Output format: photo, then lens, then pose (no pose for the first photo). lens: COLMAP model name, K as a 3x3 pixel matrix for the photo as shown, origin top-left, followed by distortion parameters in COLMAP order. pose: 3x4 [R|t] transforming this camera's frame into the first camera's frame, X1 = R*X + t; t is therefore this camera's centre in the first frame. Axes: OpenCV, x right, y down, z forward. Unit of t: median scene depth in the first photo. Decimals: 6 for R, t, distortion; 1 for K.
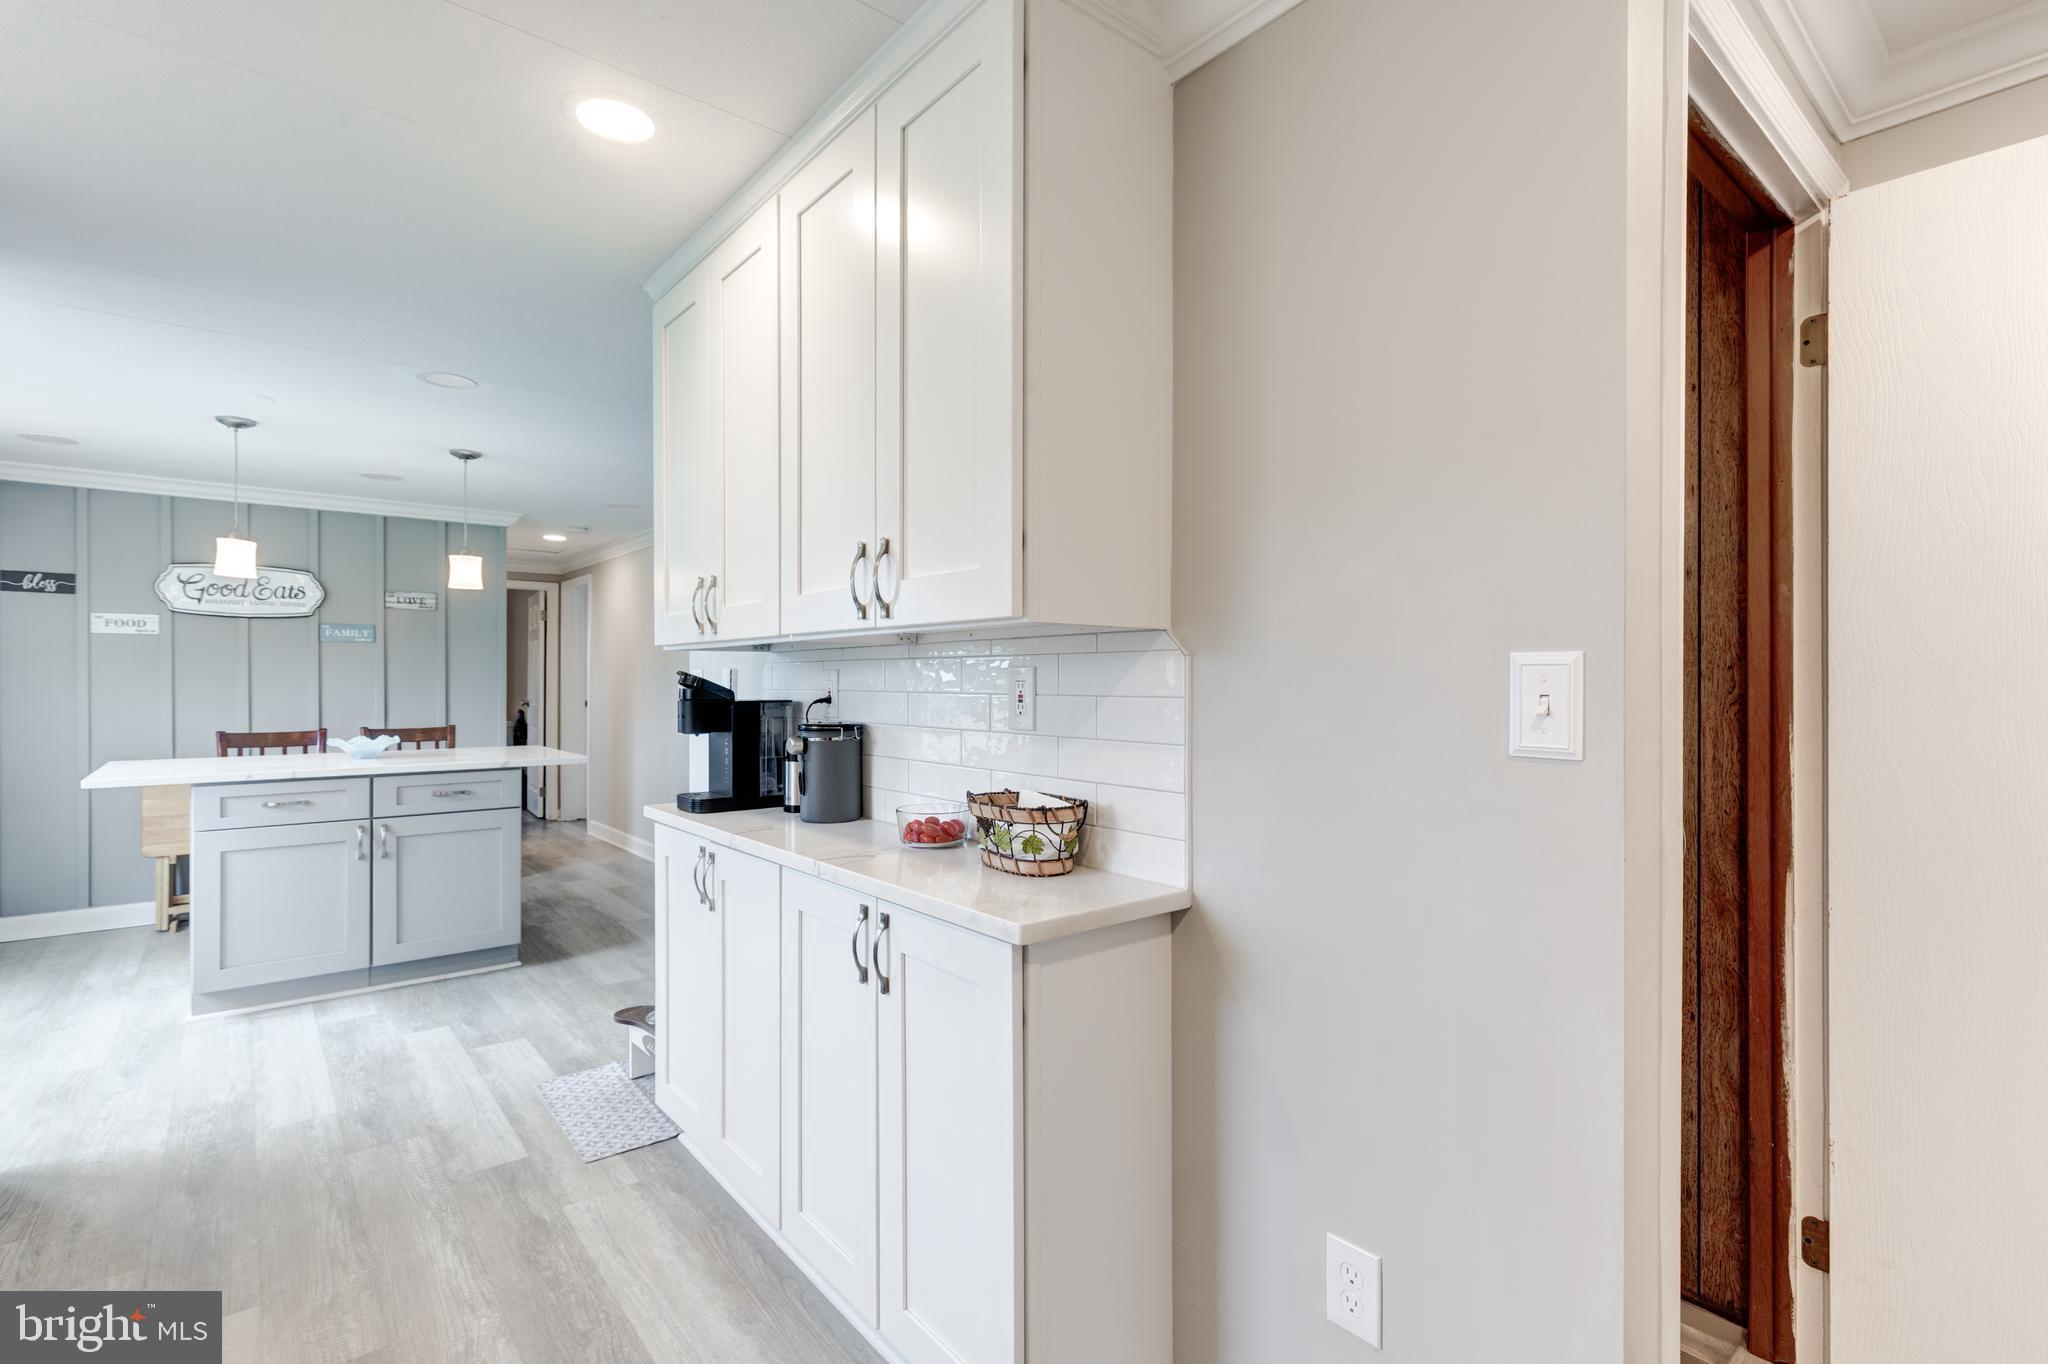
lens RADIAL K [[952.2, 0, 1023.9], [0, 952.2, 677.3], [0, 0, 1]] dist [0.002151, -0.001130]
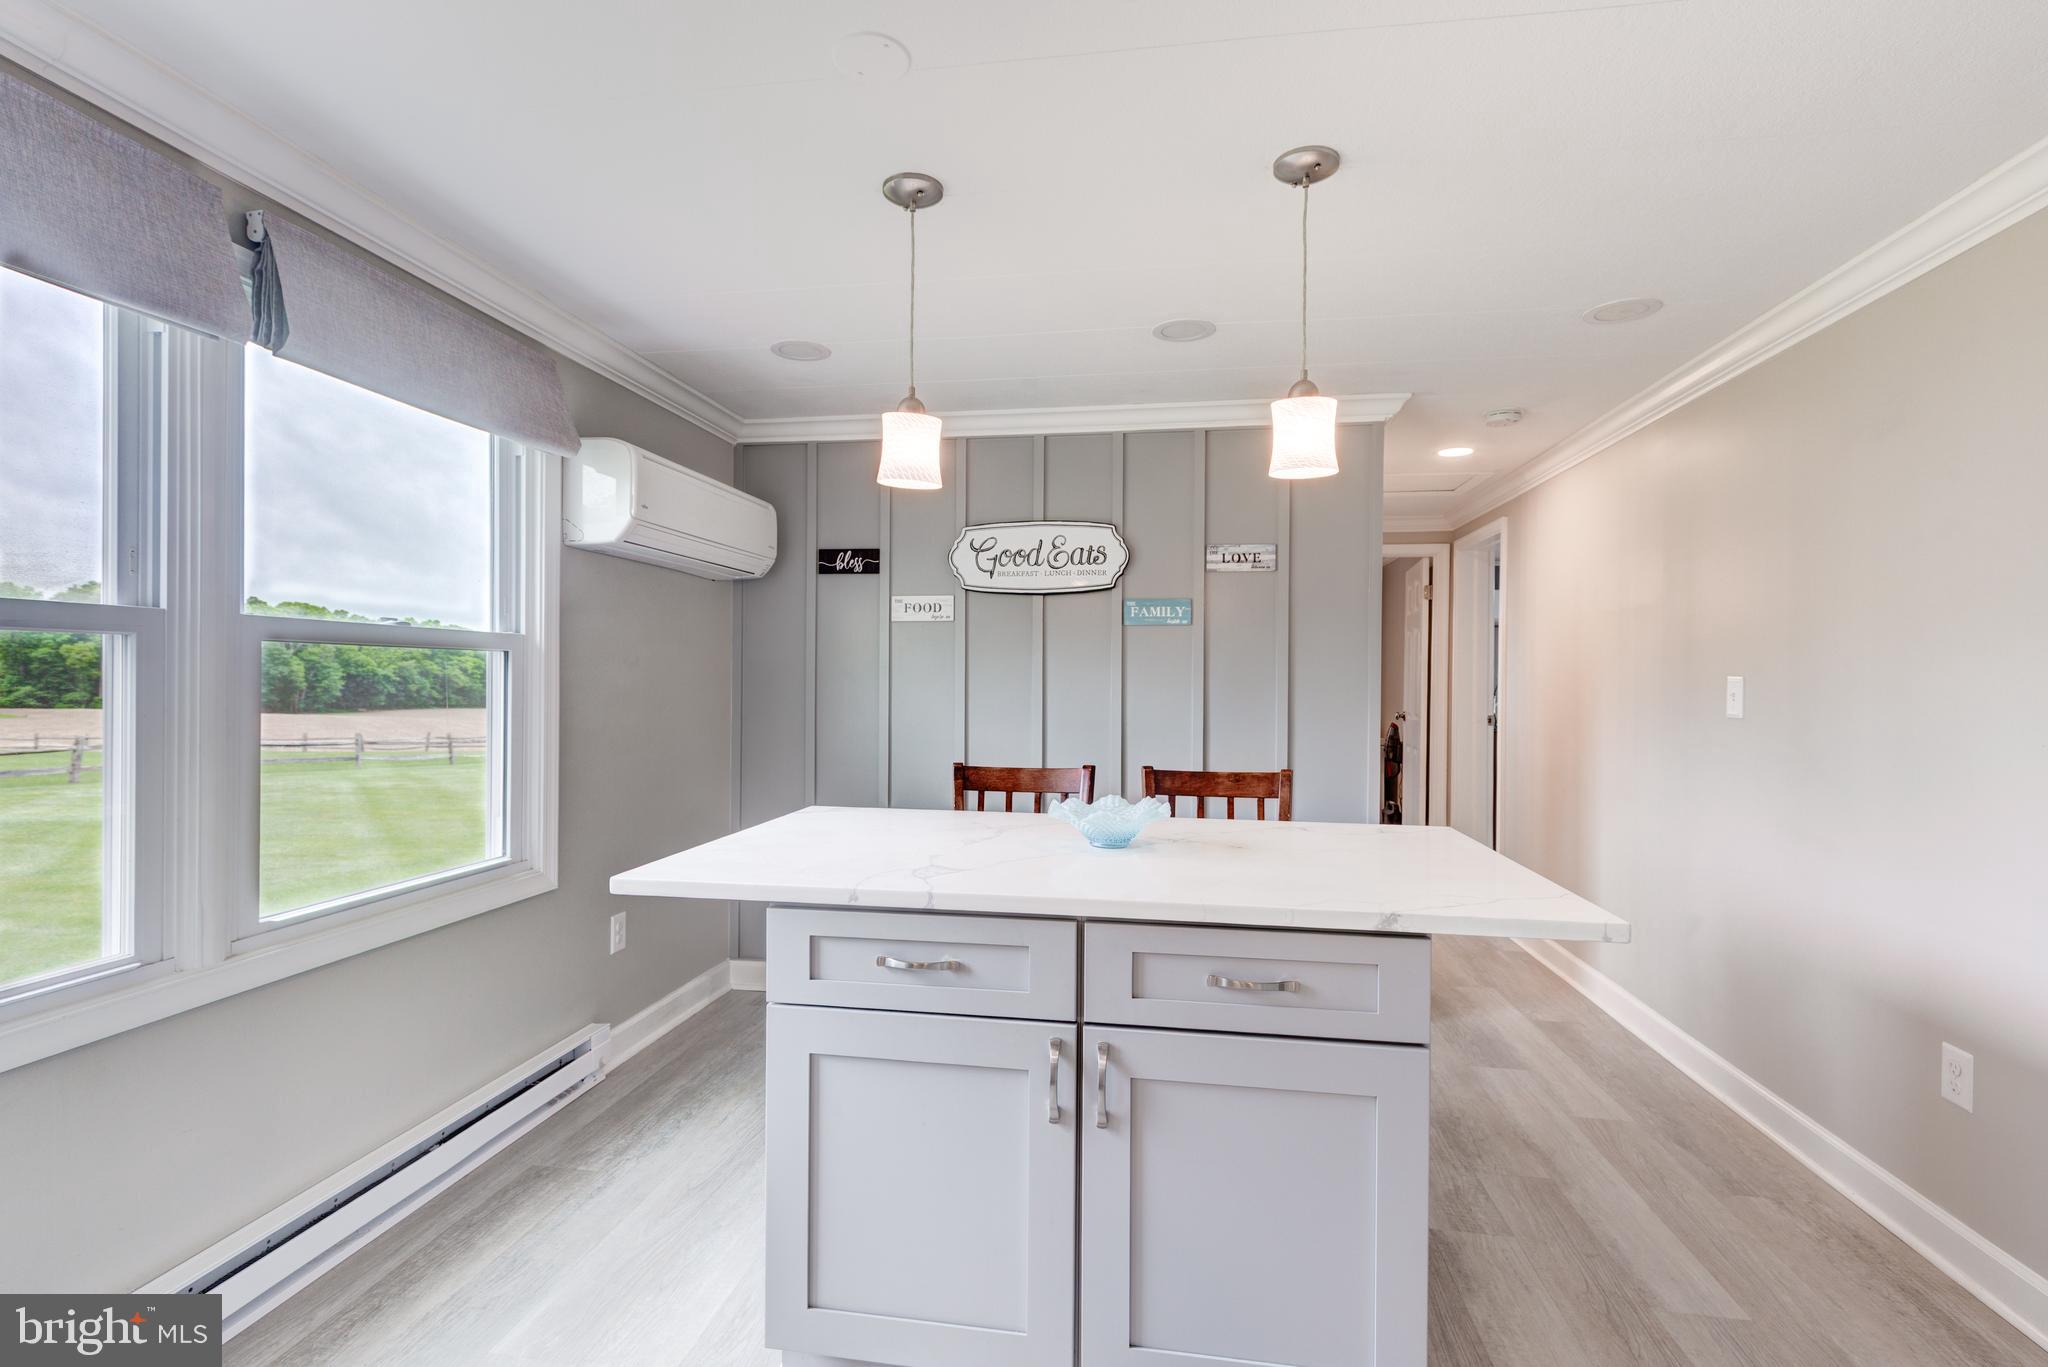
lens RADIAL K [[876.6, 0, 1037.2], [0, 876.6, 687.9], [0, 0, 1]] dist [-0.007829, -0.000094]
pose [[0.650719, 0.012640, -0.759213, -0.326371], [-0.005913, 0.999915, 0.011579, -0.000062], [0.759296, -0.003045, 0.650739, 0.586568]]
